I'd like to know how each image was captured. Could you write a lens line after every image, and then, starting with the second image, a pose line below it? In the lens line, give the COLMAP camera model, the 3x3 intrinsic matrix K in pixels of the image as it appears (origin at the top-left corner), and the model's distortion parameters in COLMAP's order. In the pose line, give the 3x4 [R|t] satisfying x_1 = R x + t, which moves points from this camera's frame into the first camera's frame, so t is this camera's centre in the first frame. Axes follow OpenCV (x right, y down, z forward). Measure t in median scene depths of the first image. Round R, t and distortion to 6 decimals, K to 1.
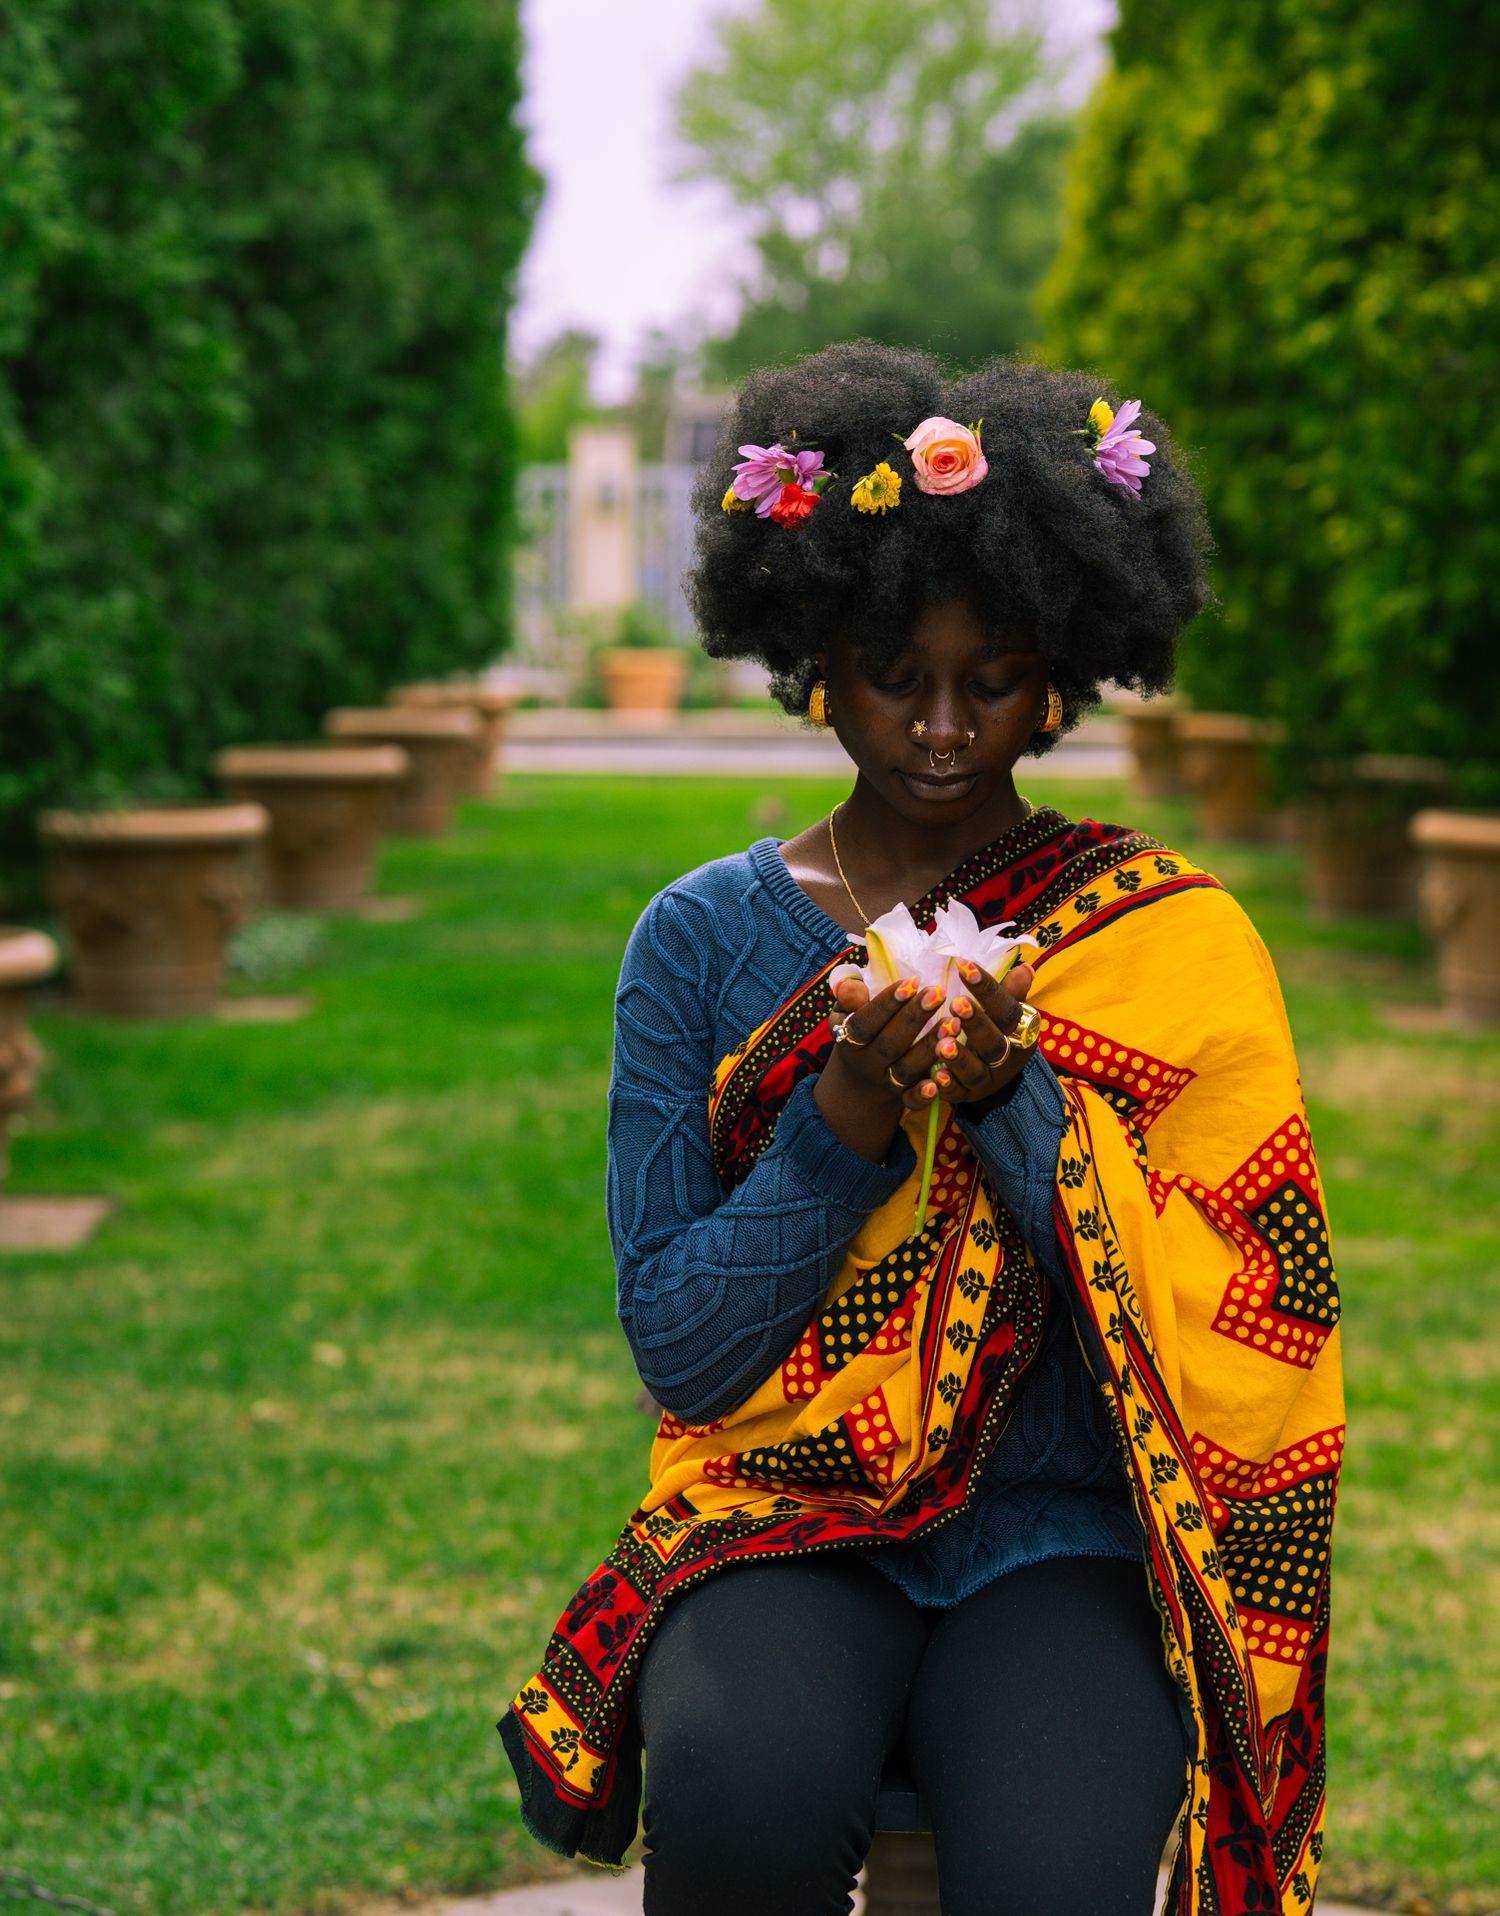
lens RADIAL K [[4957.8, 0, 750.0], [0, 4957.8, 958.0], [0, 0, 1]] dist [0.025864, 0.806200]
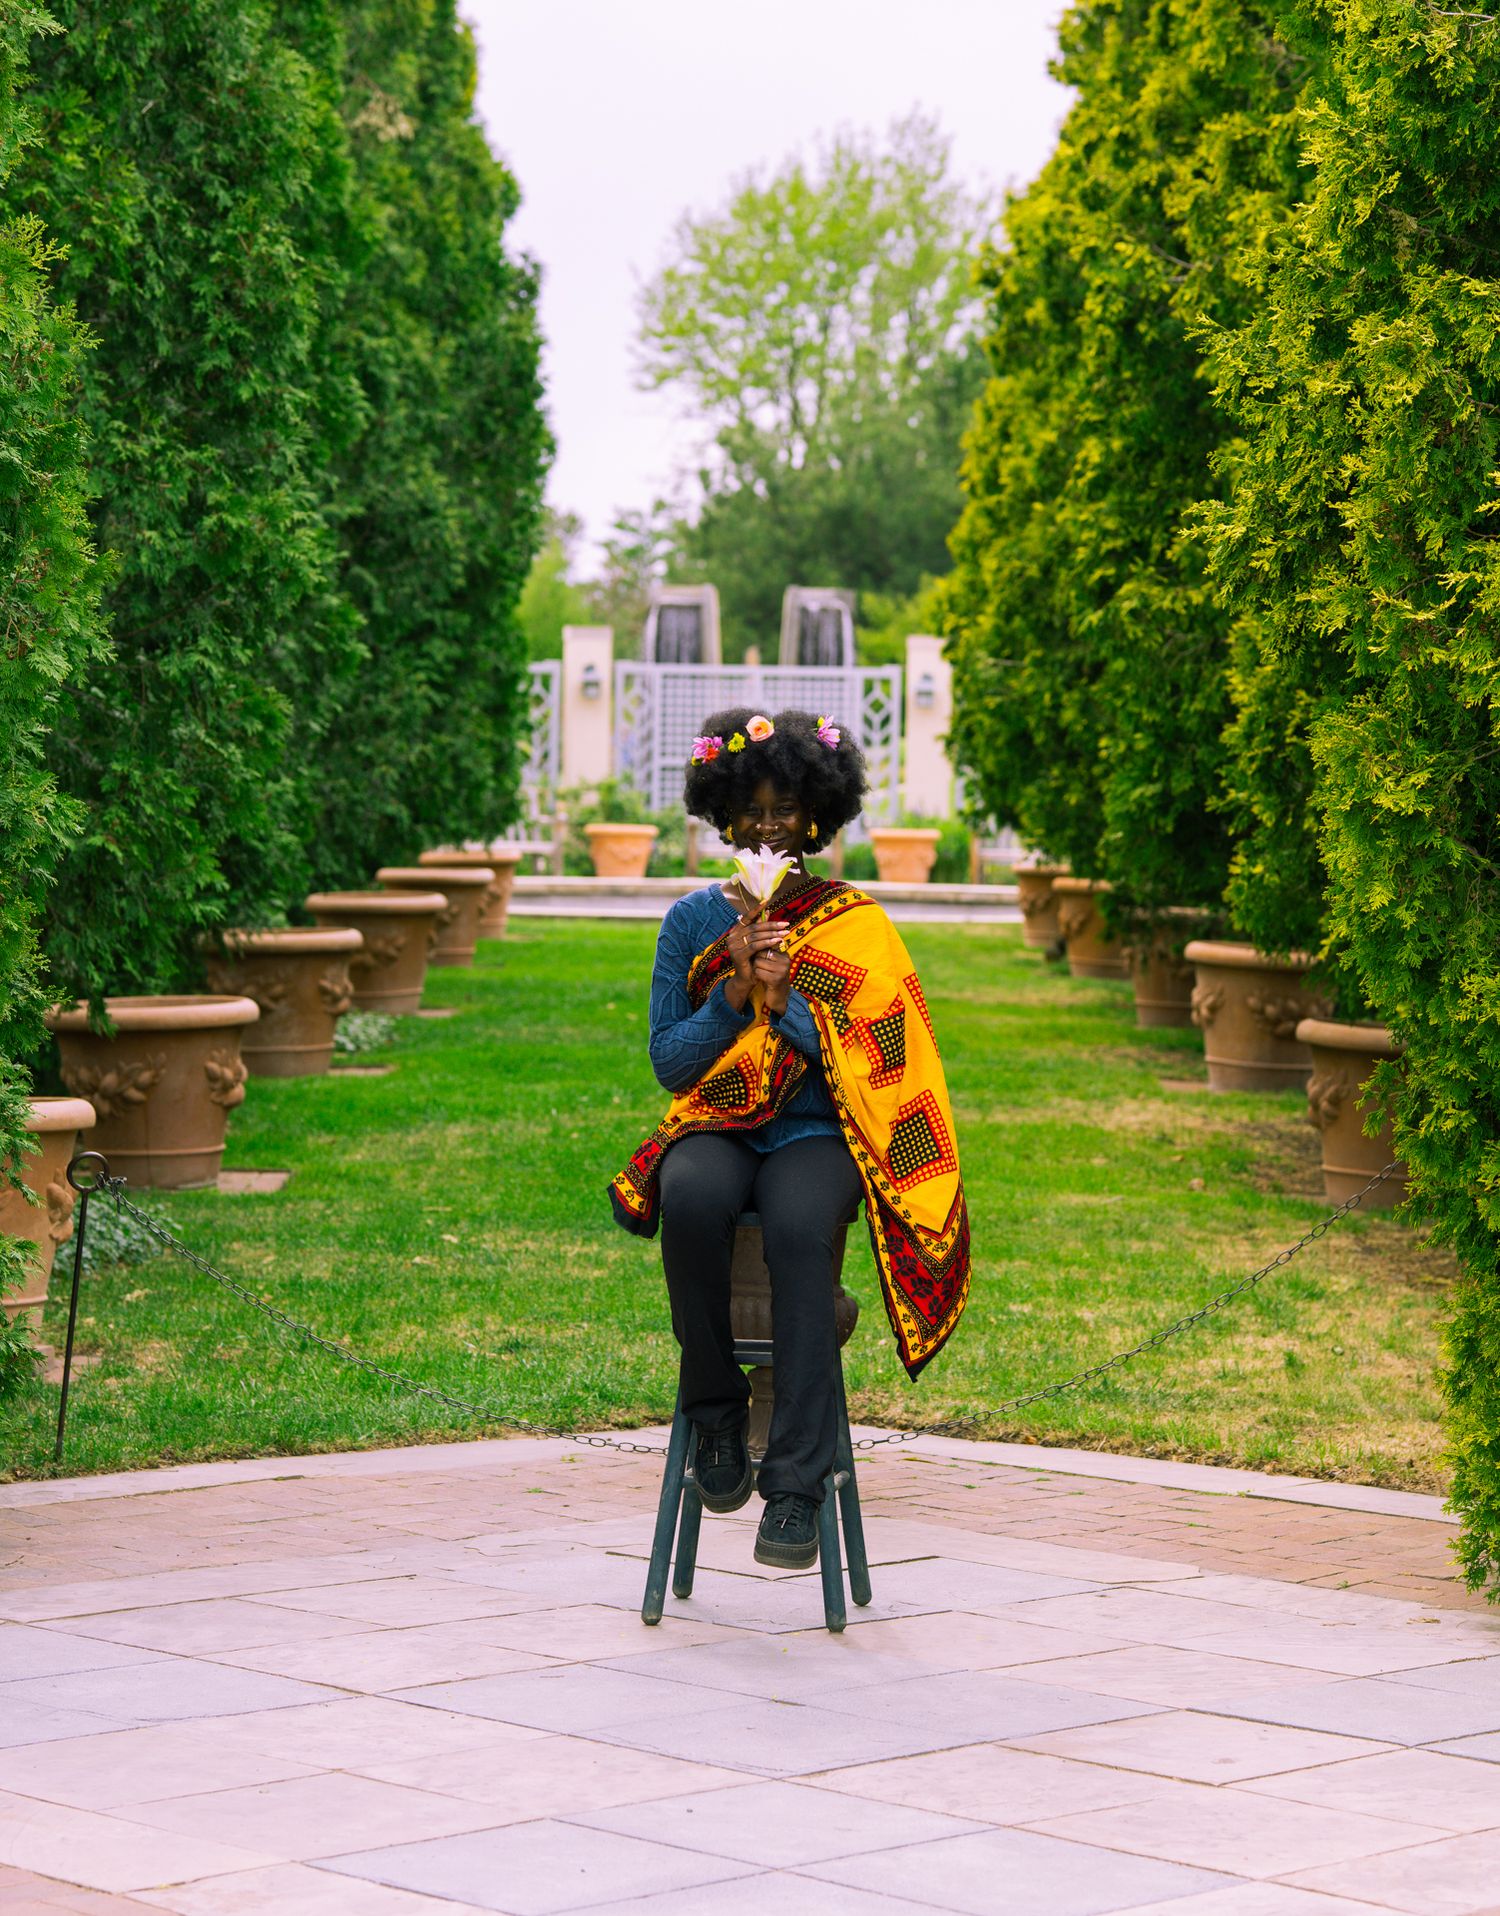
lens RADIAL K [[4957.8, 0, 750.0], [0, 4957.8, 958.0], [0, 0, 1]] dist [0.025864, 0.806200]
pose [[0.999930, 0.009684, 0.006736, 0.001948], [-0.009445, 0.999356, -0.034630, 0.026924], [-0.007067, 0.034564, 0.999377, -0.417522]]
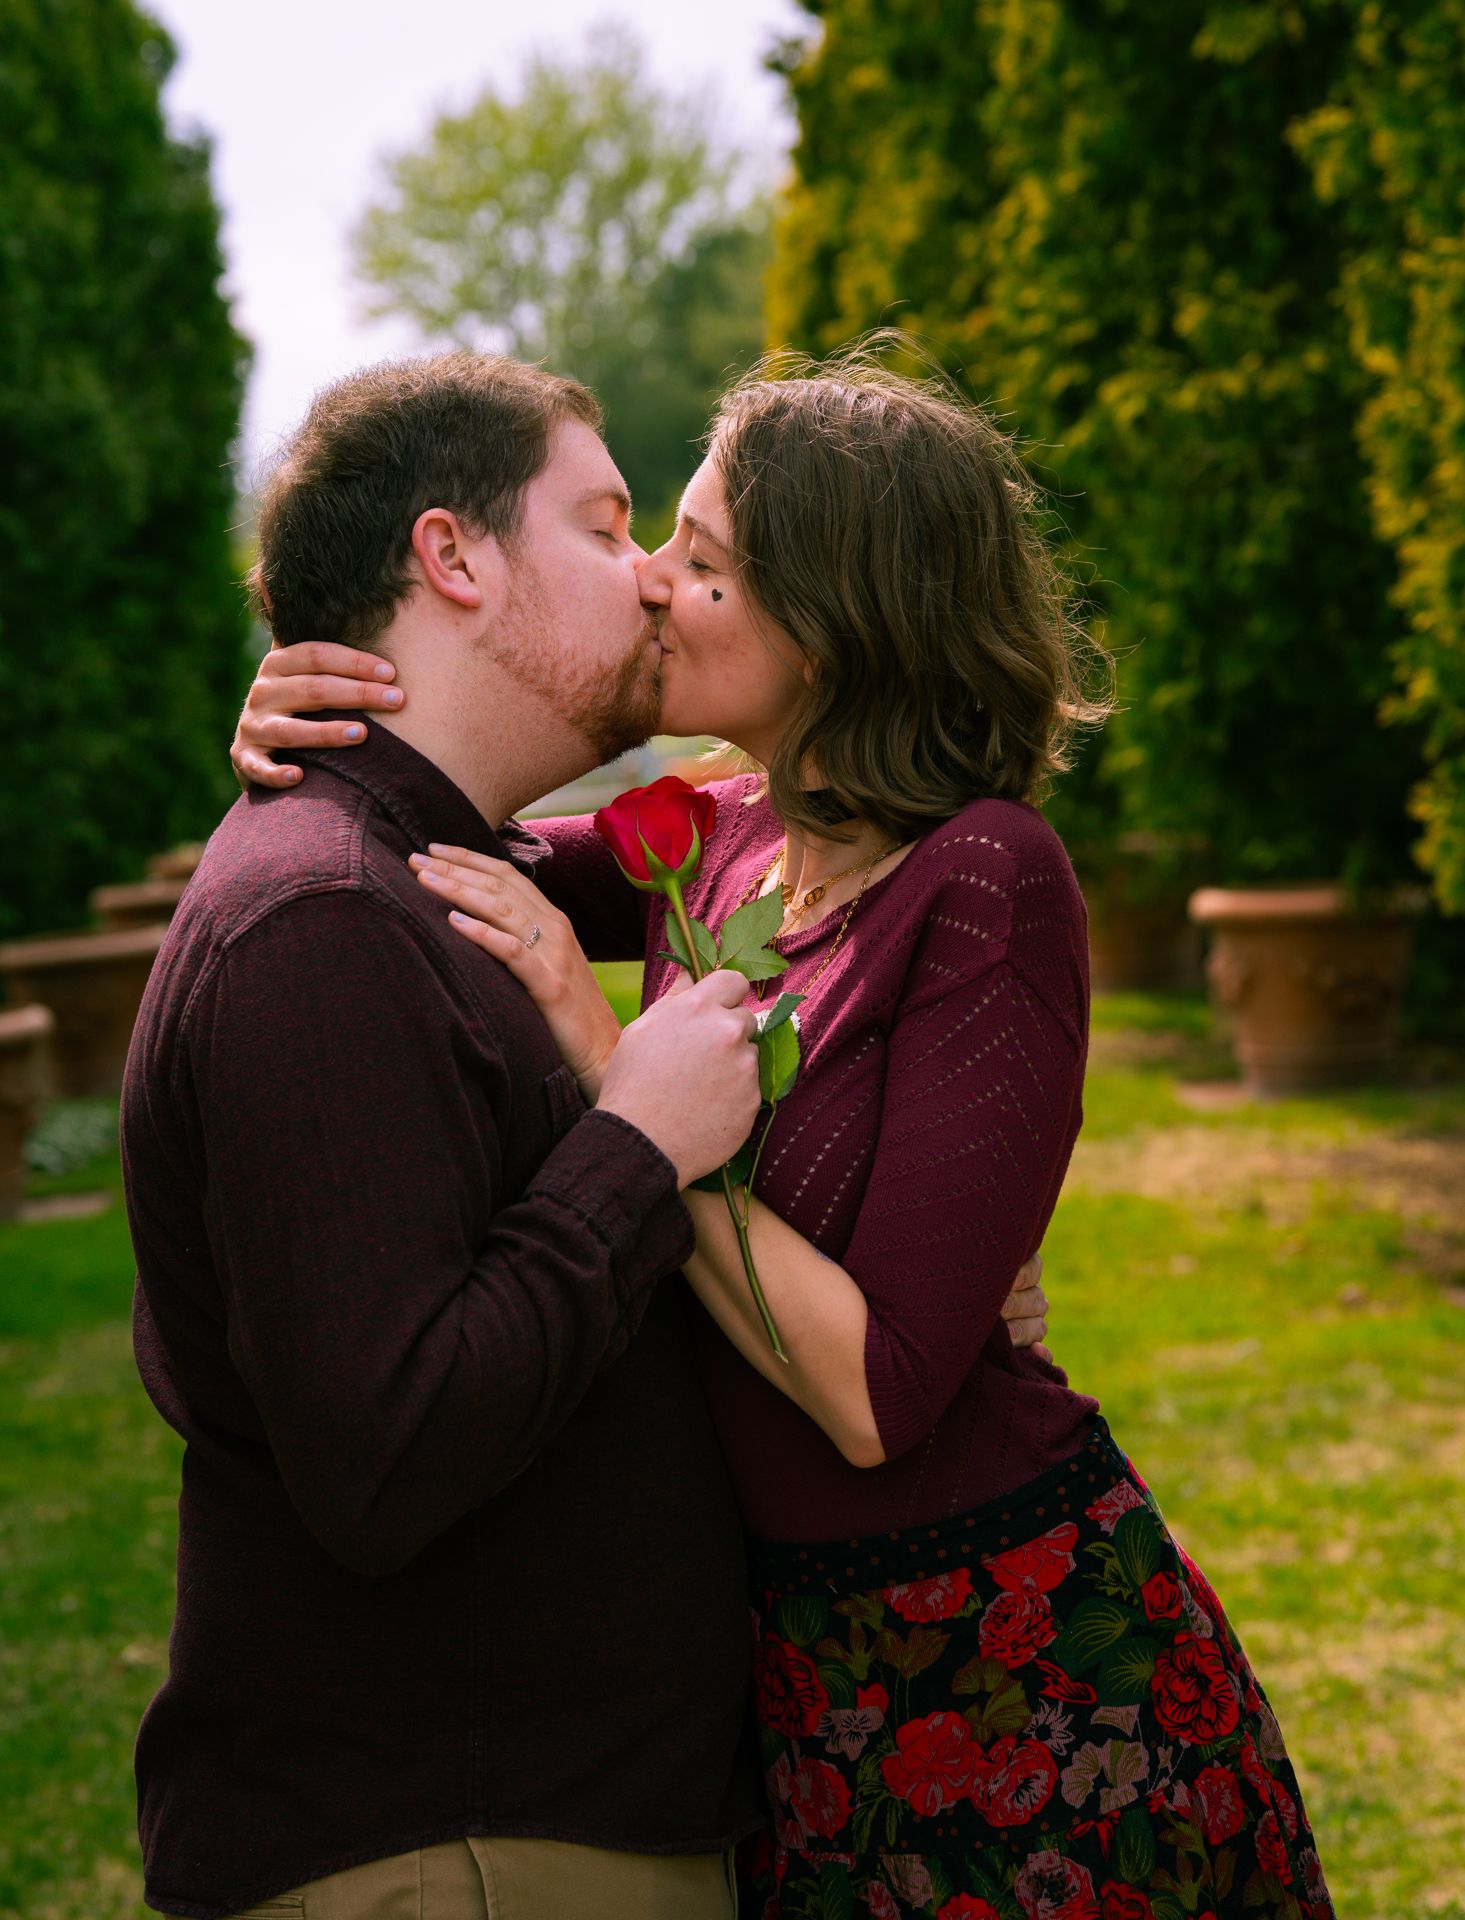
lens RADIAL K [[4869.9, 0, 732.5], [0, 4869.9, 960.0], [0, 0, 1]] dist [-0.469702, 3.894667]
pose [[0.993422, -0.104106, 0.047702, -0.007148], [0.104975, 0.994344, -0.016100, -0.010149], [-0.045756, 0.021002, 0.998732, 0.028716]]
